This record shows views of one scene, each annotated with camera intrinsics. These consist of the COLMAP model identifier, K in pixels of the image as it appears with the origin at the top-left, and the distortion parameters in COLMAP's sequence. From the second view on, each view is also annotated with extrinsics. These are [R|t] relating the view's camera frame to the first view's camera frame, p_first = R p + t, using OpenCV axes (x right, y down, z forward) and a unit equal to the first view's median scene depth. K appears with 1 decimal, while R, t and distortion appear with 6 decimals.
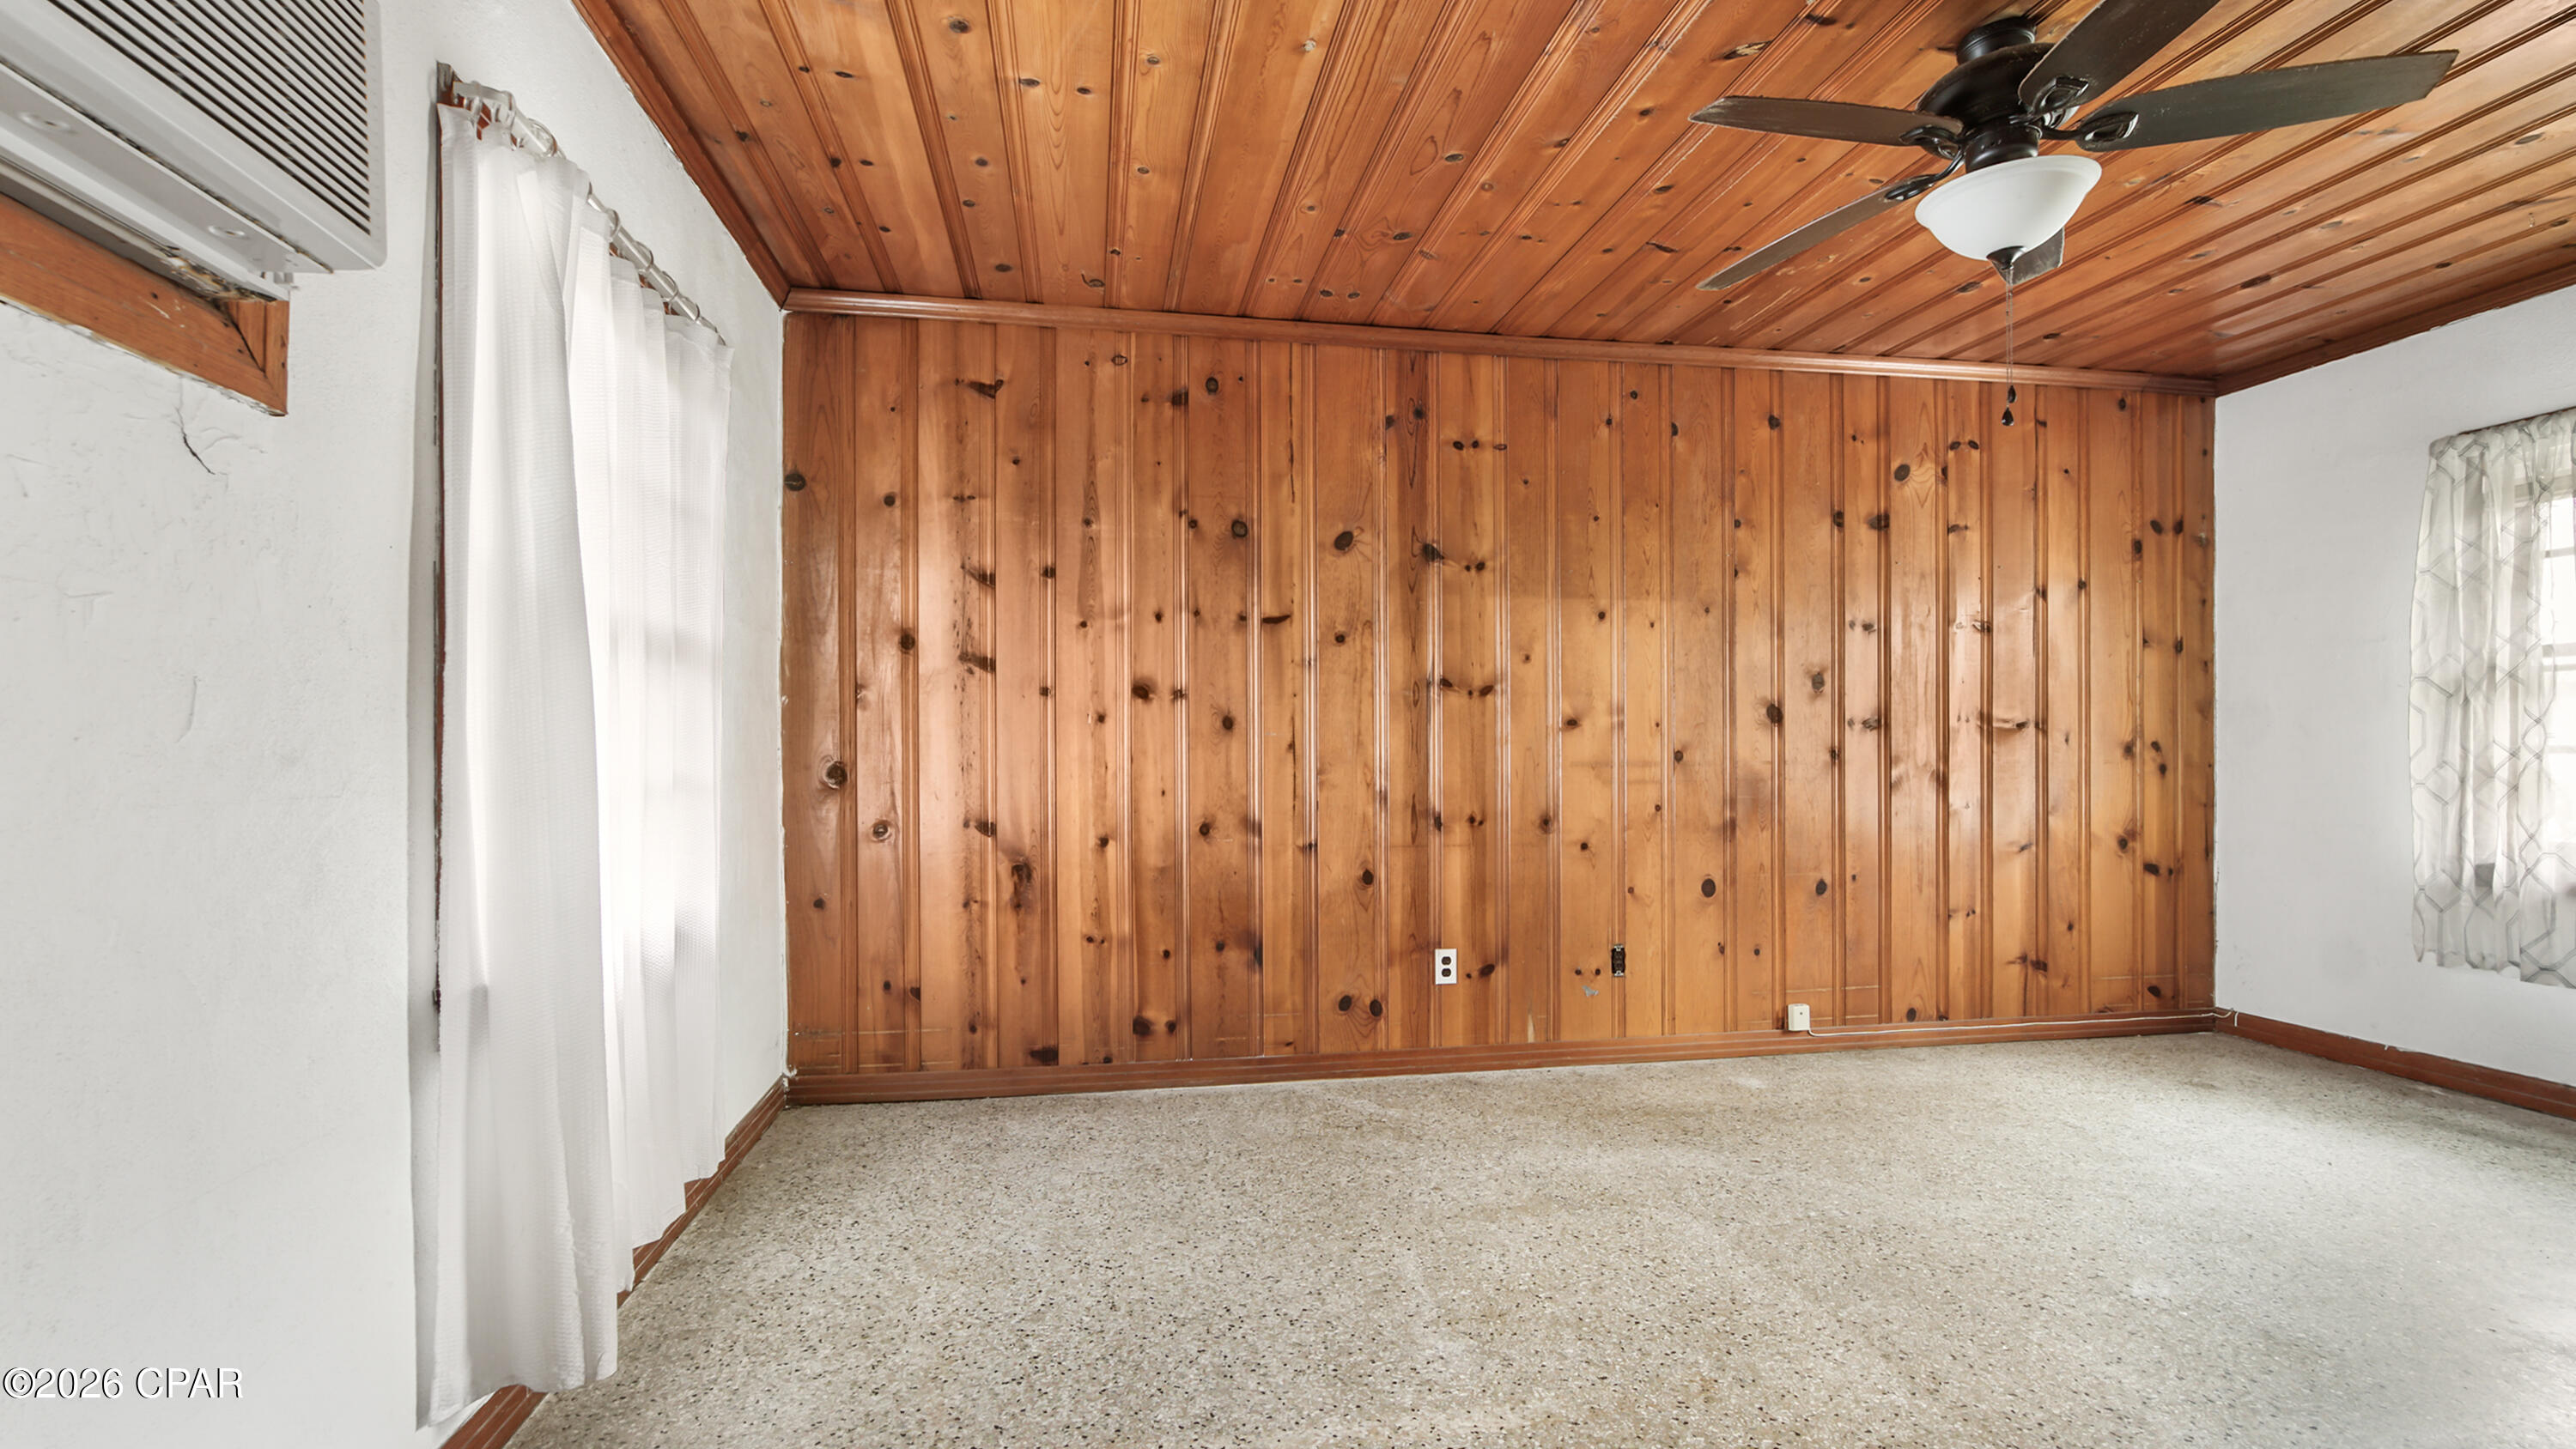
lens RADIAL K [[1156.5, 0, 1289.1], [0, 1156.5, 764.1], [0, 0, 1]] dist [-0.015378, 0.009267]
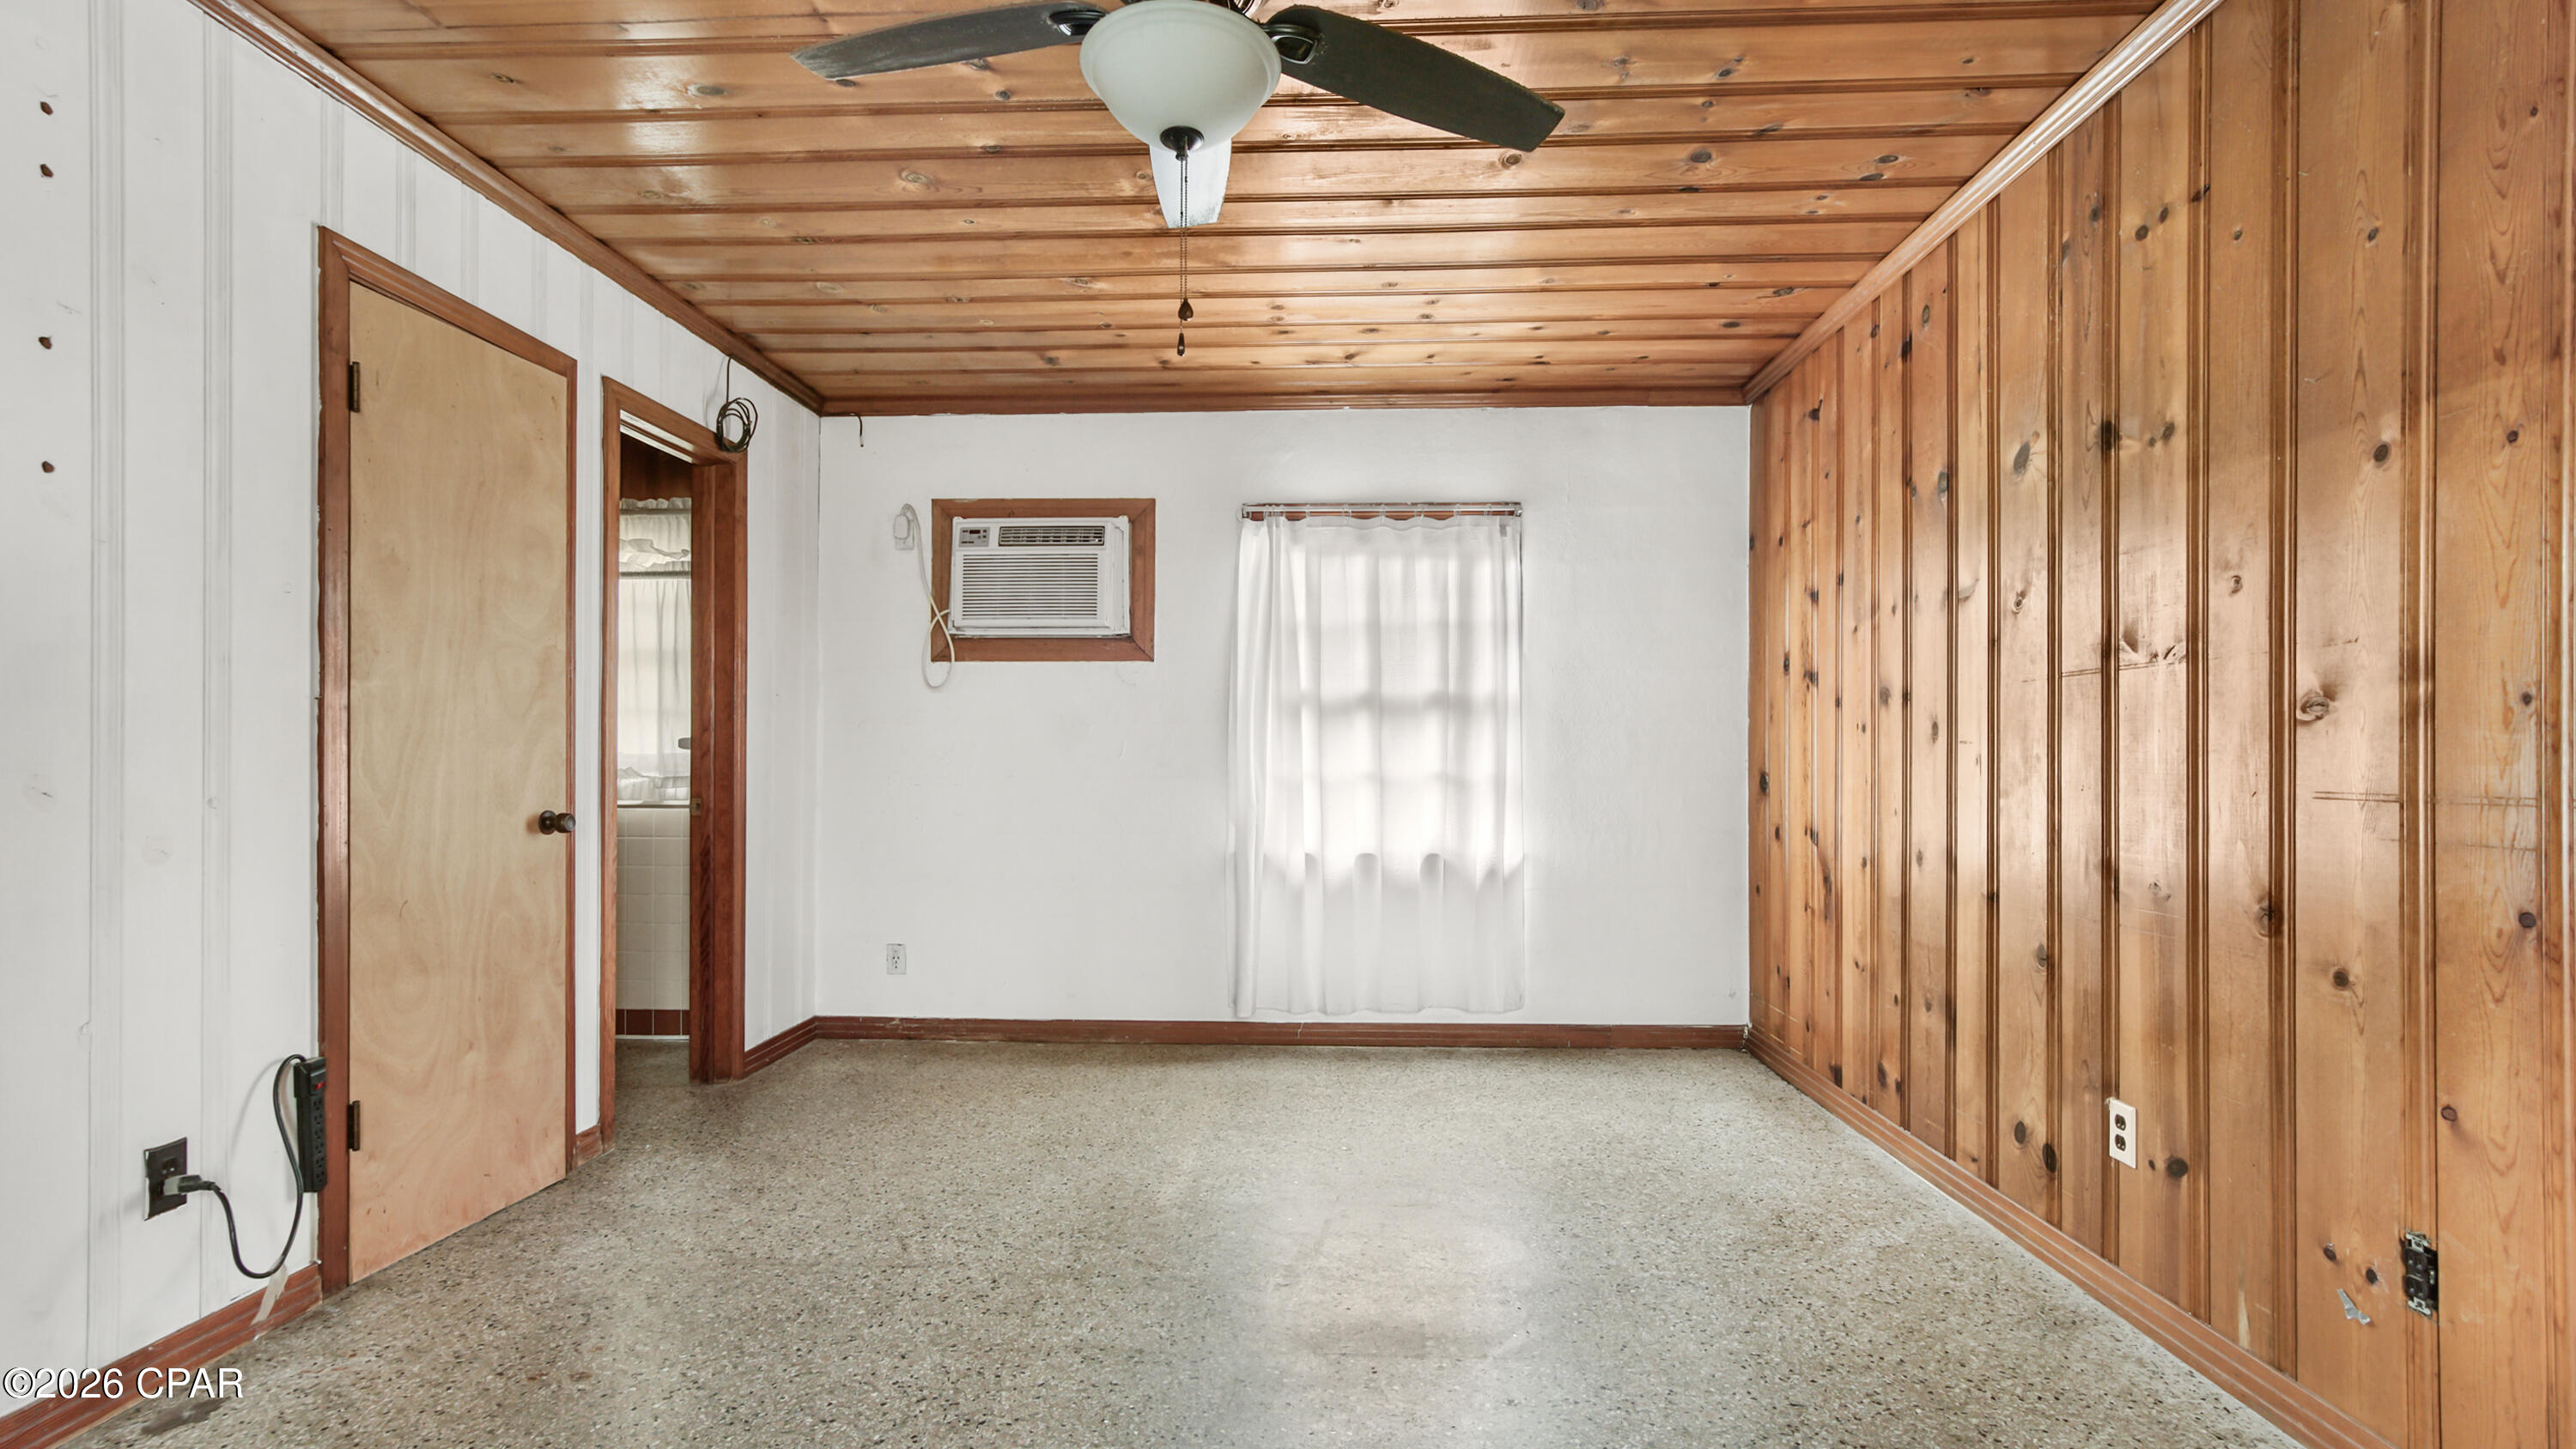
lens RADIAL K [[1156.5, 0, 1289.1], [0, 1156.5, 764.1], [0, 0, 1]] dist [-0.015378, 0.009267]
pose [[-0.209376, 0.005120, -0.977822, 0.794260], [-0.010794, 0.999913, 0.007547, -0.011467], [0.977776, 0.012135, -0.209302, 0.708156]]
